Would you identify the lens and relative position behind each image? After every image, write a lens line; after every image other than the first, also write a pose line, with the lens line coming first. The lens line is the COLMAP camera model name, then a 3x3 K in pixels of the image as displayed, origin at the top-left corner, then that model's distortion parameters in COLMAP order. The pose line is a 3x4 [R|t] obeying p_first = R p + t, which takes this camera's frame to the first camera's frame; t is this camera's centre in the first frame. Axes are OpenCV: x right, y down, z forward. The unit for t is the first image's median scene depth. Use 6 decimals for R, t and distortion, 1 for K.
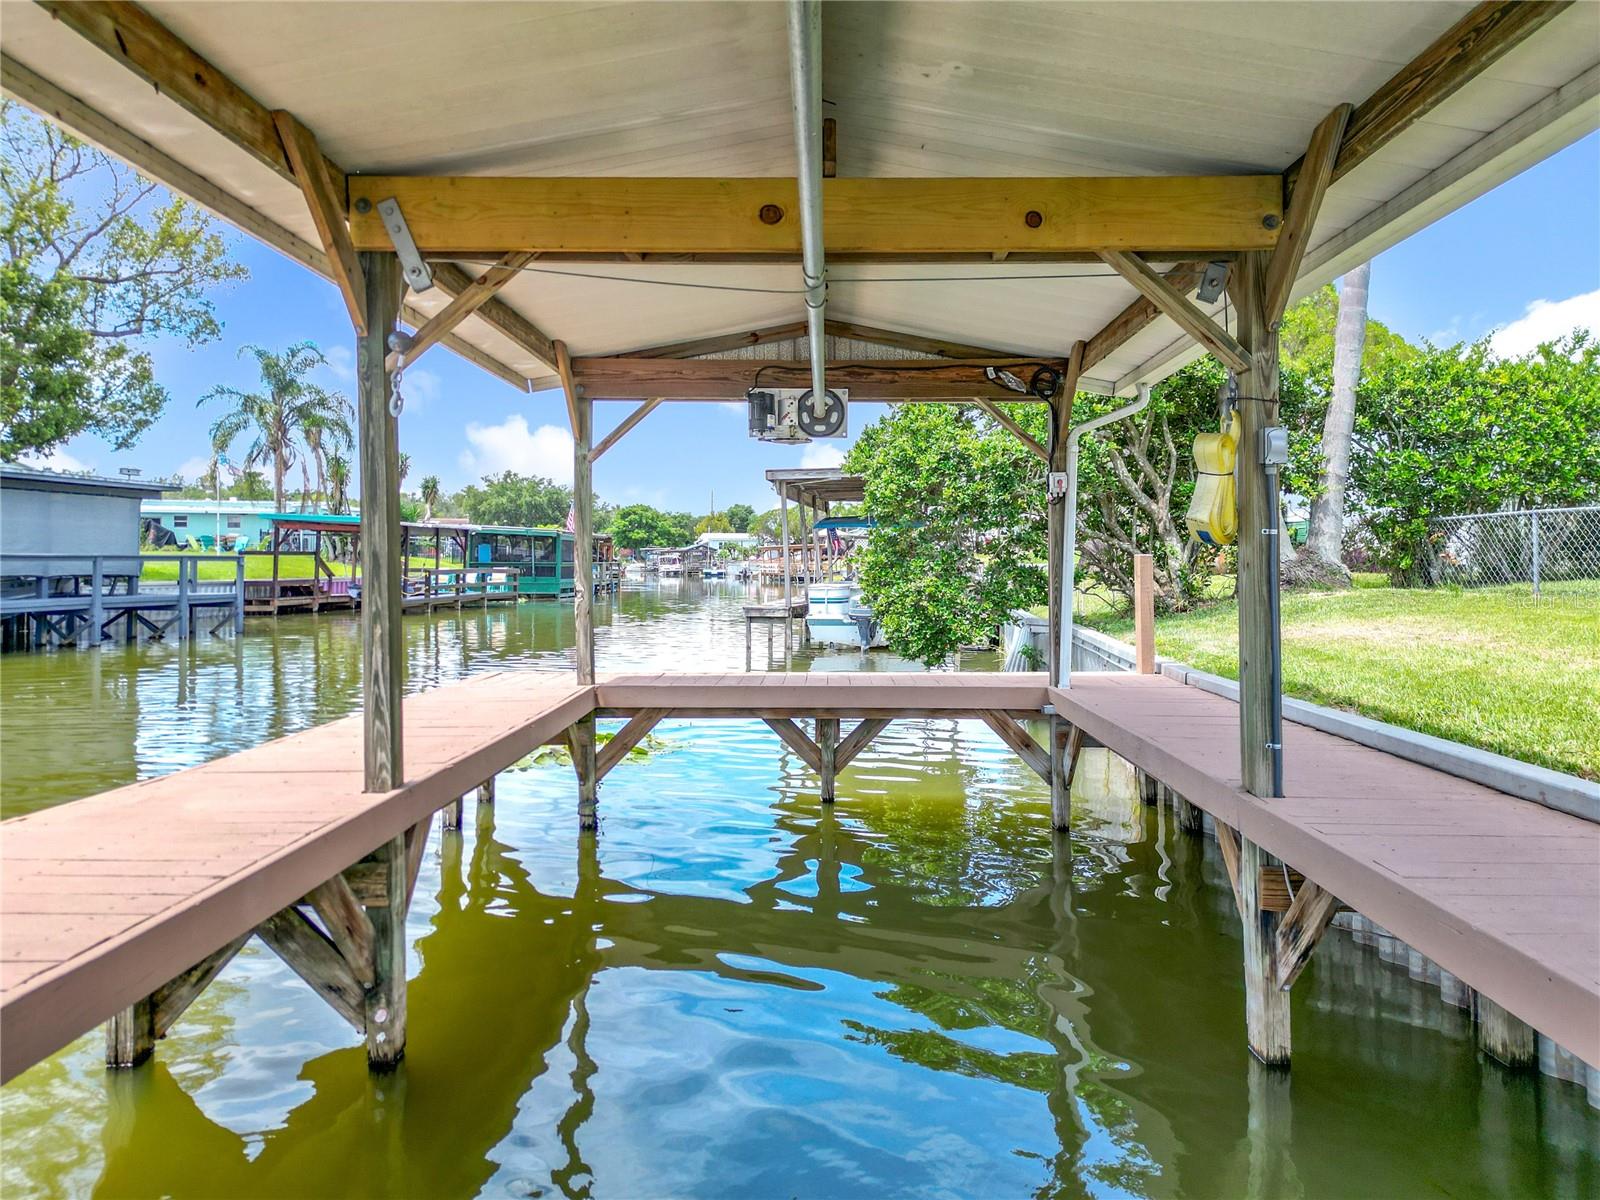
lens RADIAL K [[1095.5, 0, 799.9], [0, 1095.5, 548.3], [0, 0, 1]] dist [0.020110, -0.004048]
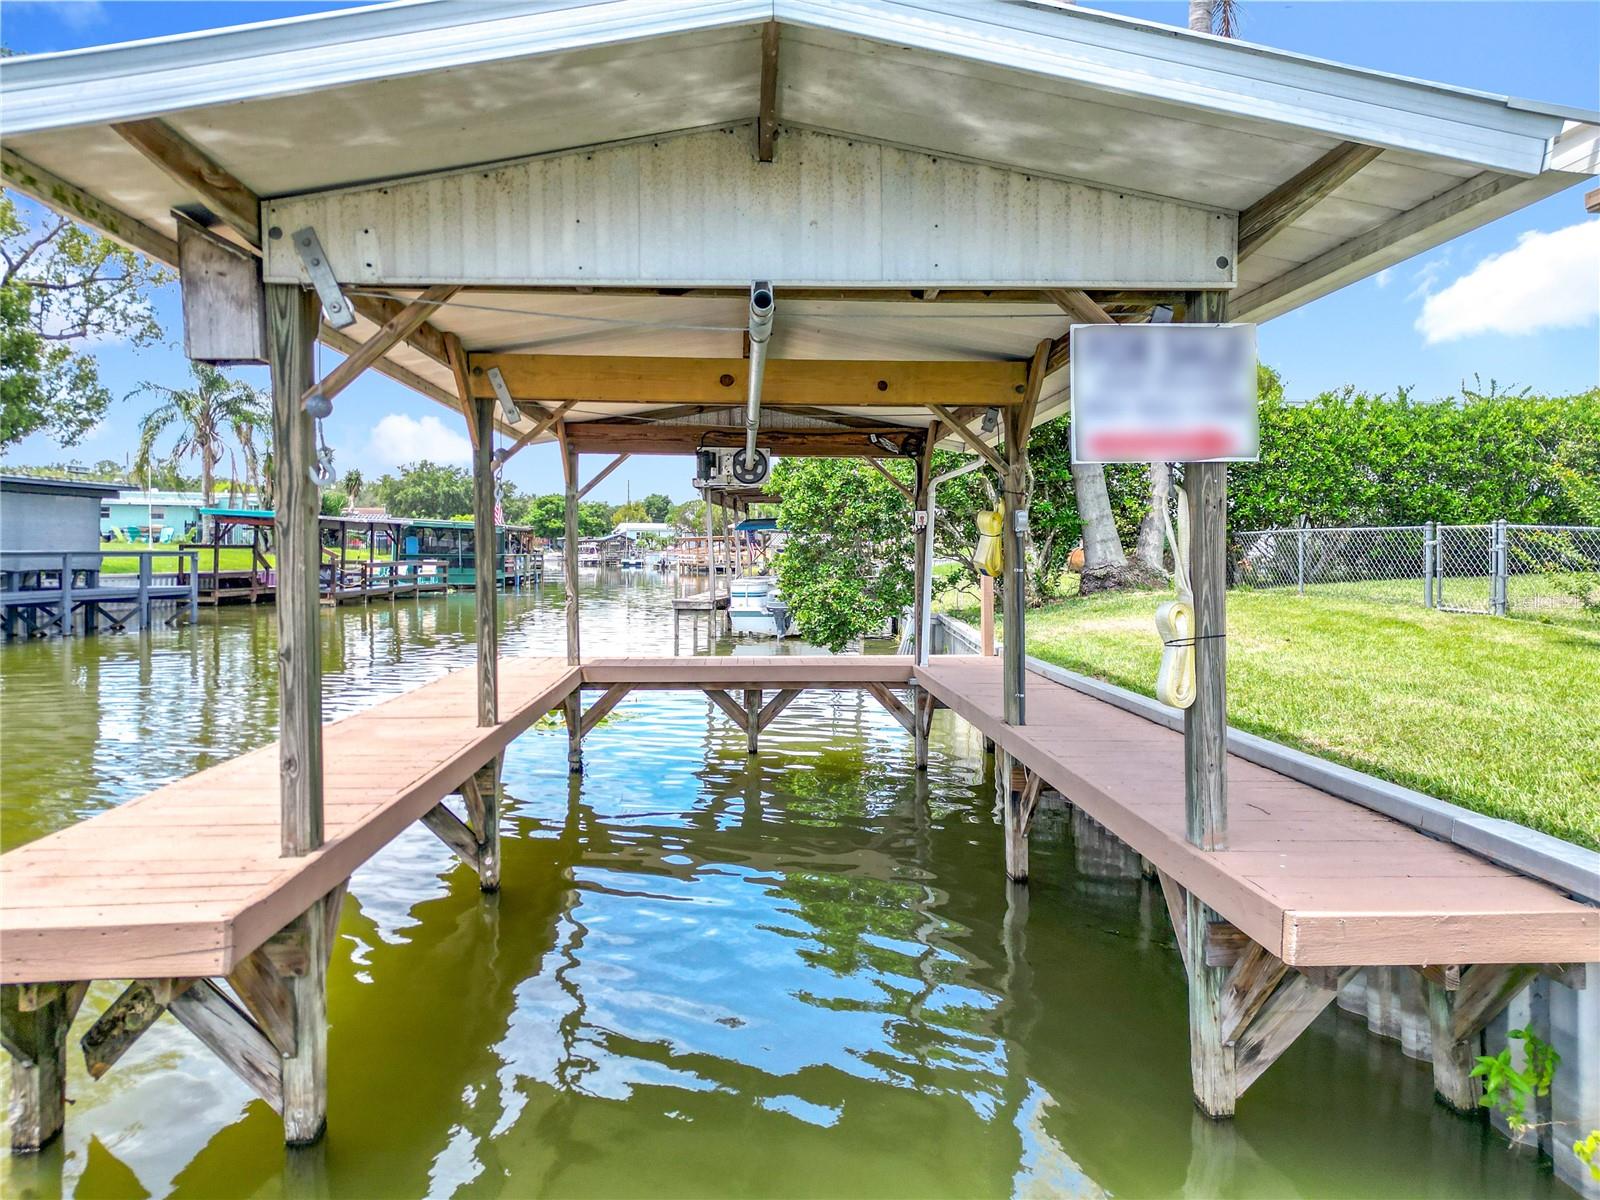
lens RADIAL K [[1137.5, 0, 800.0], [0, 1137.5, 600.0], [0, 0, 1]] dist [0.077692, -0.073832]
pose [[0.997062, 0.000548, 0.076600, -0.014484], [-0.005111, 0.998222, 0.059383, -0.022360], [-0.076431, -0.059600, 0.995292, -0.227411]]
